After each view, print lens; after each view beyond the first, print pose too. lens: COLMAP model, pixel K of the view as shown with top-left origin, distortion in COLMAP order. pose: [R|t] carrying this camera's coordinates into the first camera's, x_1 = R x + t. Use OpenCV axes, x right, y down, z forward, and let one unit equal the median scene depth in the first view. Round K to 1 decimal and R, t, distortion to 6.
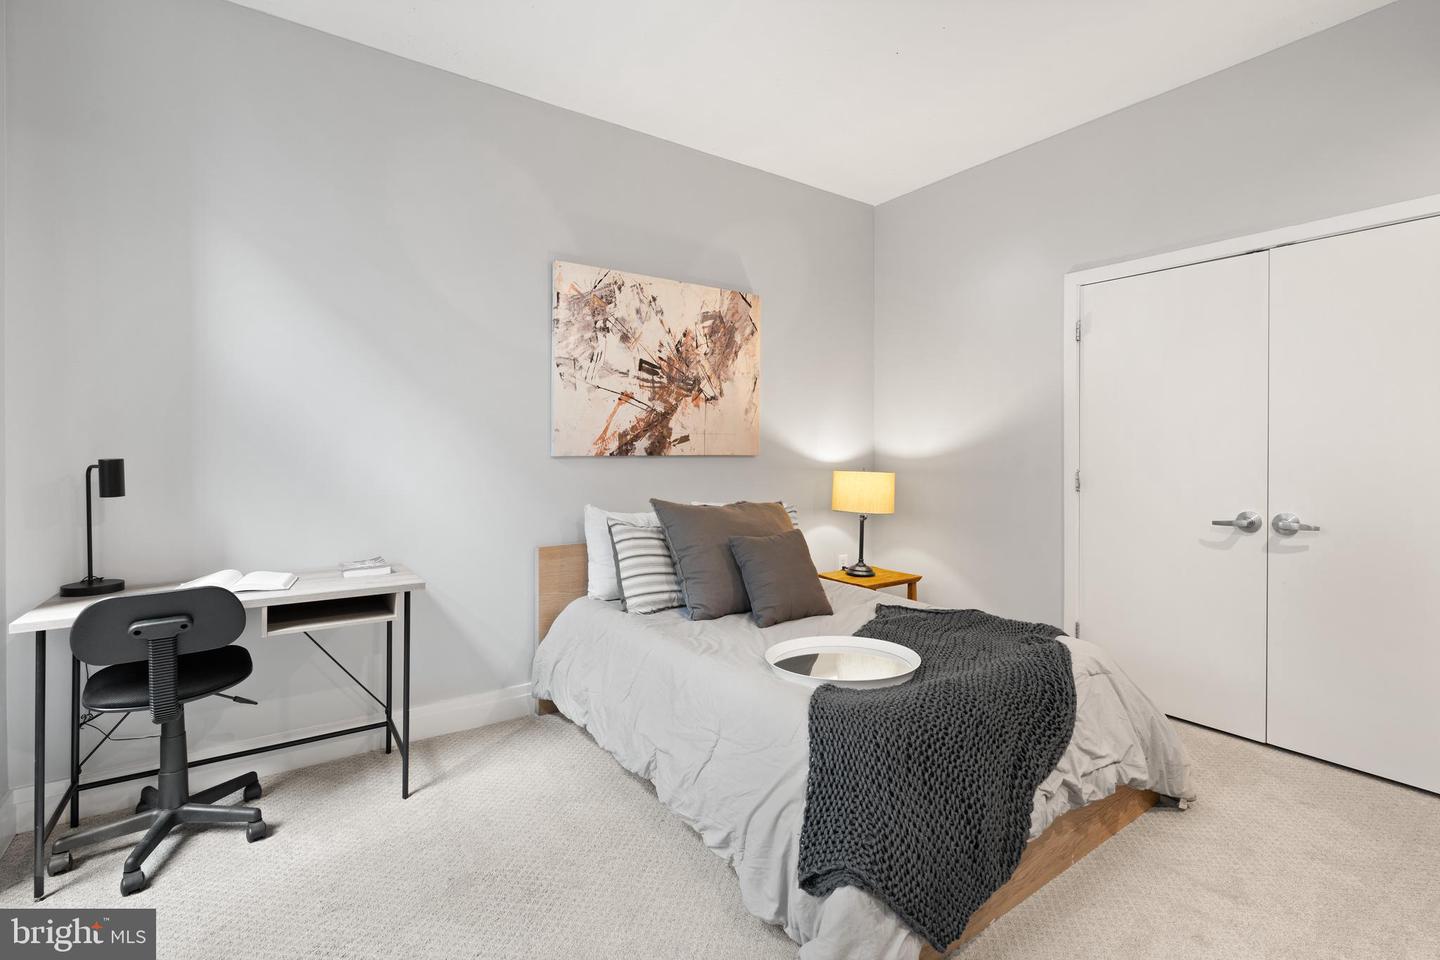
lens RADIAL K [[658.7, 0, 715.8], [0, 658.7, 449.2], [0, 0, 1]] dist [-0.004321, 0.001165]
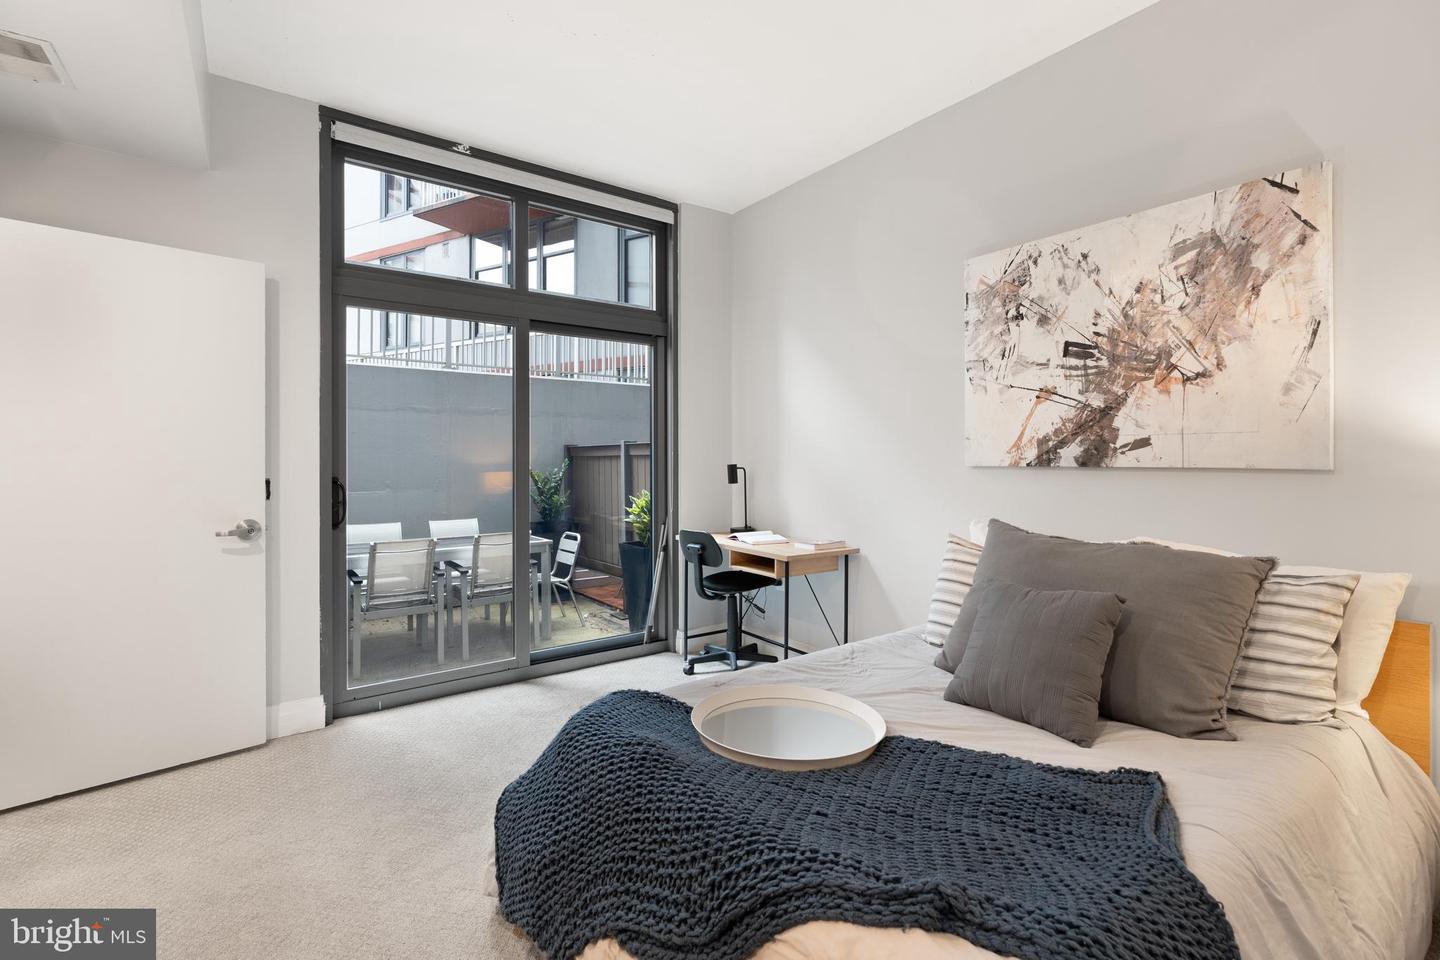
lens RADIAL K [[658.7, 0, 742.7], [0, 658.7, 459.3], [0, 0, 1]] dist [-0.004321, 0.001165]
pose [[0.032640, -0.001745, -0.999466, 0.629441], [-0.000720, 0.999998, -0.001769, 0.002509], [0.999467, 0.000777, 0.032639, 0.584396]]
